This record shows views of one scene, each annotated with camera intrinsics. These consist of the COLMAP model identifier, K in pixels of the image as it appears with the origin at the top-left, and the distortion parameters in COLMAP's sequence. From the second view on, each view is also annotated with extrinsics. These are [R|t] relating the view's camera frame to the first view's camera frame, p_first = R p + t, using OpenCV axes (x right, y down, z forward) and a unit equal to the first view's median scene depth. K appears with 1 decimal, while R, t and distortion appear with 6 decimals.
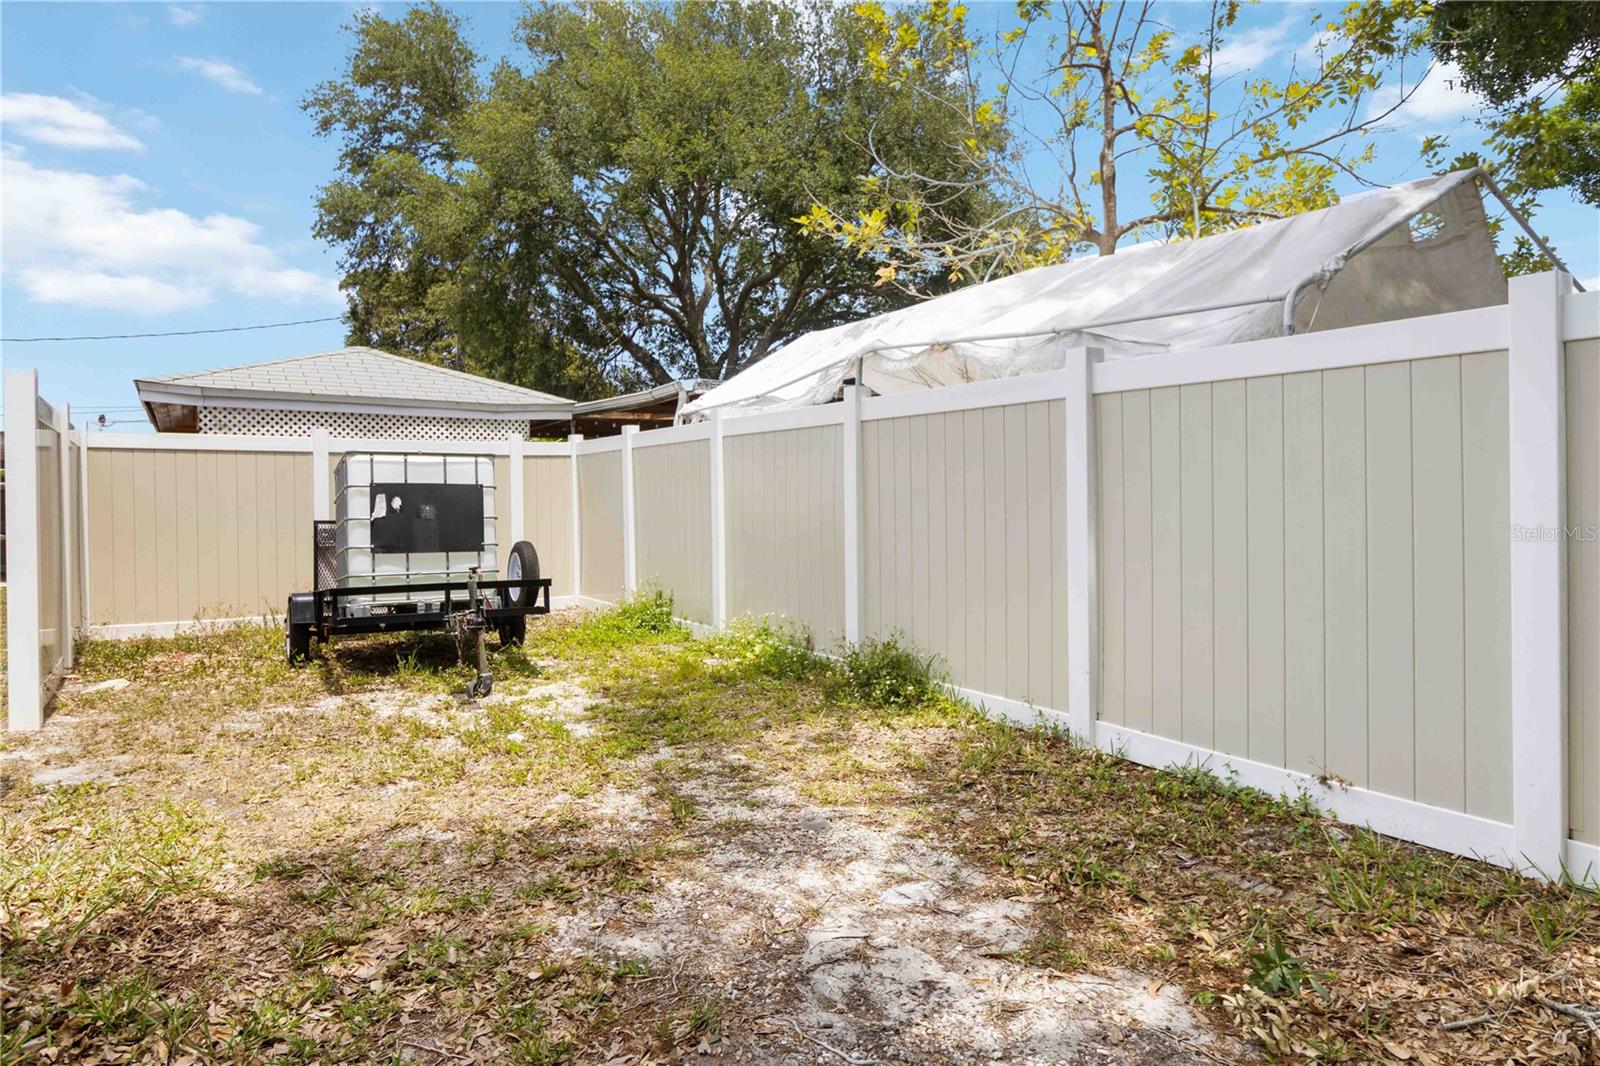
lens RADIAL K [[988.0, 0, 800.7], [0, 988.0, 525.5], [0, 0, 1]] dist [-0.002607, 0.000554]
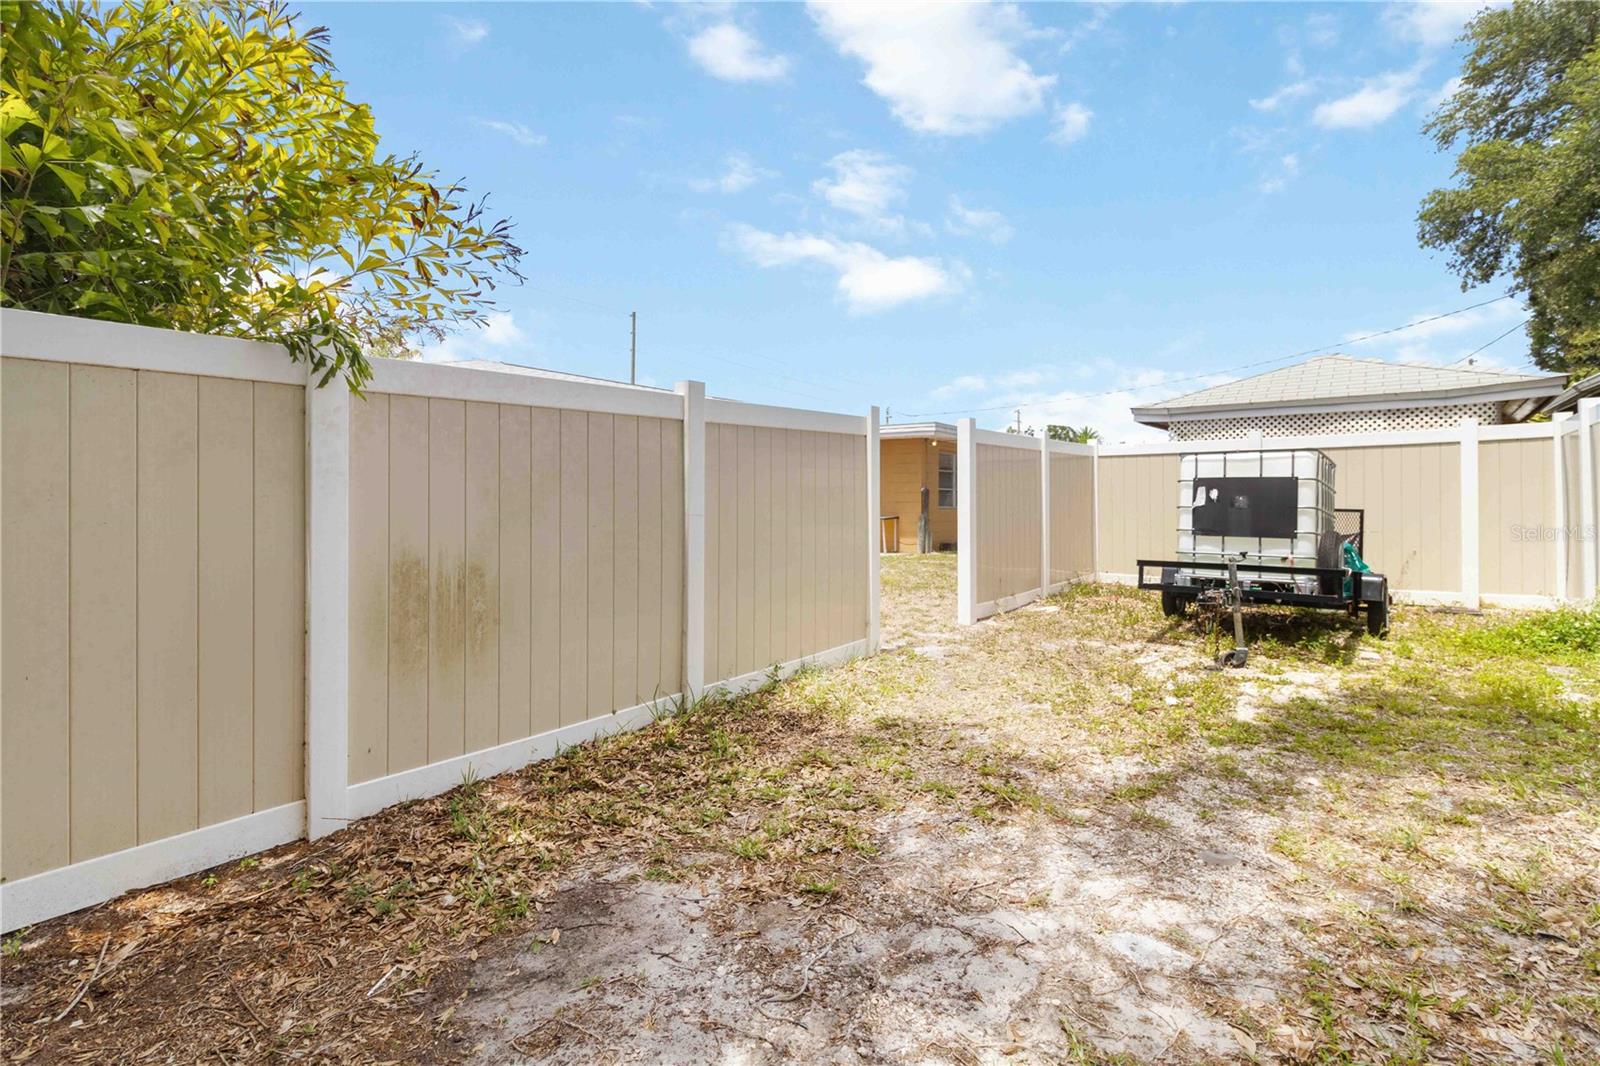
lens RADIAL K [[750.4, 0, 773.1], [0, 750.4, 498.7], [0, 0, 1]] dist [0.003297, -0.000940]
pose [[0.291376, 0.006509, -0.956586, 0.508243], [-0.015973, 0.999871, 0.001938, -0.017429], [0.956475, 0.014714, 0.291442, 0.380234]]
